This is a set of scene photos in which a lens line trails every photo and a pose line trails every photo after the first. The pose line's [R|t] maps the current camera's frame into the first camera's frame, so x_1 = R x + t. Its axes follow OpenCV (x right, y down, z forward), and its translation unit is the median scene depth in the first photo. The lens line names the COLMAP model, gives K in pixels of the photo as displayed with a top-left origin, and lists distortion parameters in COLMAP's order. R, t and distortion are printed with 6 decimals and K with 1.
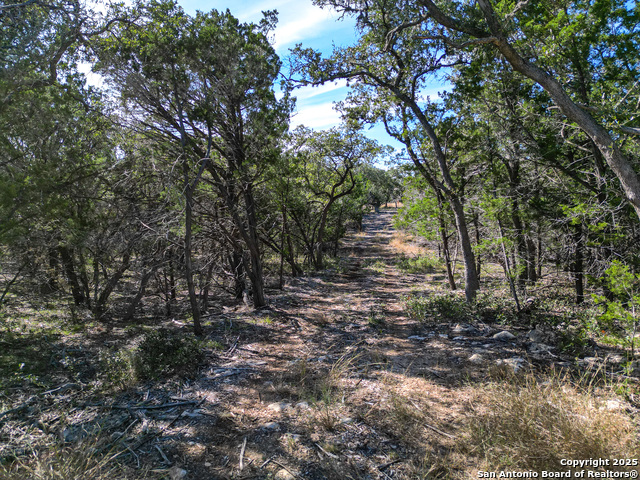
lens RADIAL K [[449.5, 0, 320.0], [0, 449.5, 239.9], [0, 0, 1]] dist [0.012438, 0.000086]
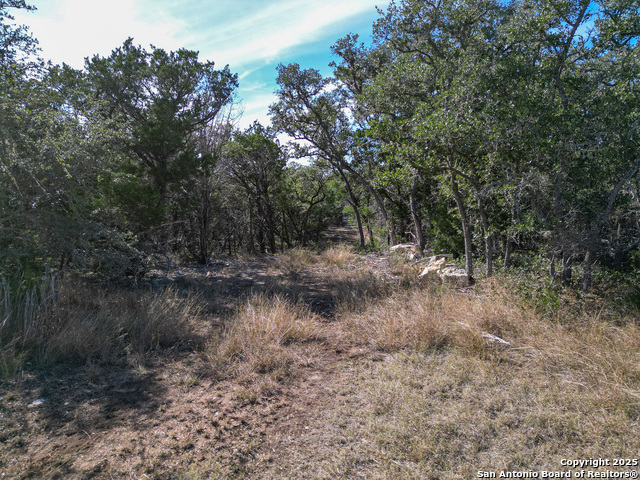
lens RADIAL K [[449.5, 0, 320.0], [0, 449.5, 239.8], [0, 0, 1]] dist [0.012438, 0.000086]
pose [[0.999999, 0.000161, -0.001592, 0.061449], [-0.000166, 0.999996, -0.002698, 0.049929], [0.001592, 0.002698, 0.999995, -0.738971]]
